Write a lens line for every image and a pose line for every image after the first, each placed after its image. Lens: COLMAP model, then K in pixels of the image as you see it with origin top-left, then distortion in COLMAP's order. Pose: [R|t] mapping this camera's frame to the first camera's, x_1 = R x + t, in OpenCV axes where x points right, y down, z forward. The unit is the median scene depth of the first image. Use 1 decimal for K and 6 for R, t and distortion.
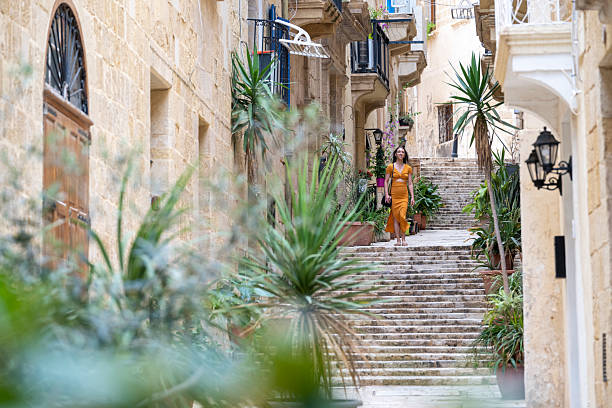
lens RADIAL K [[2600.3, 0, 306.0], [0, 2600.3, 204.0], [0, 0, 1]] dist [0.080398, 0.813644]
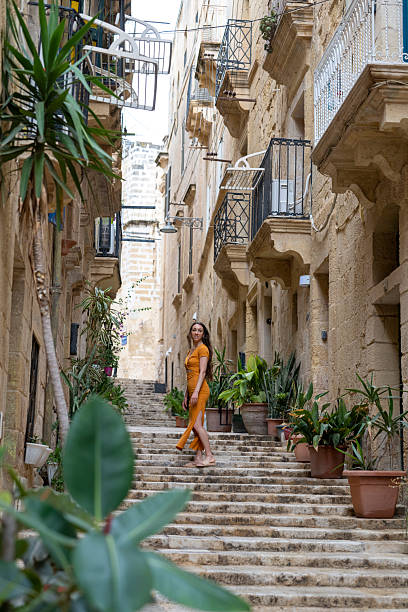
lens RADIAL K [[1188.6, 0, 204.0], [0, 1188.6, 306.0], [0, 0, 1]] dist [0.014442, -0.001710]
pose [[0.982084, 0.064200, 0.177169, -0.025799], [-0.046172, 0.993498, -0.104070, 0.017814], [-0.182698, 0.094025, 0.978663, 0.723182]]
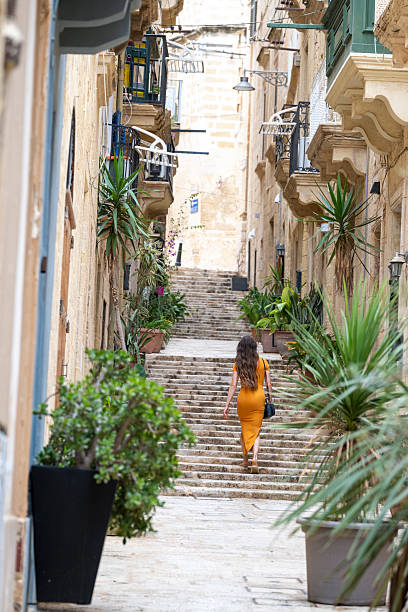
lens RADIAL K [[2600.3, 0, 204.0], [0, 2600.3, 306.0], [0, 0, 1]] dist [0.080398, 0.813644]
pose [[0.992164, 0.058675, 0.110310, -0.087964], [-0.058729, 0.998270, -0.002761, -0.000613], [-0.110281, -0.003739, 0.993893, 0.001002]]
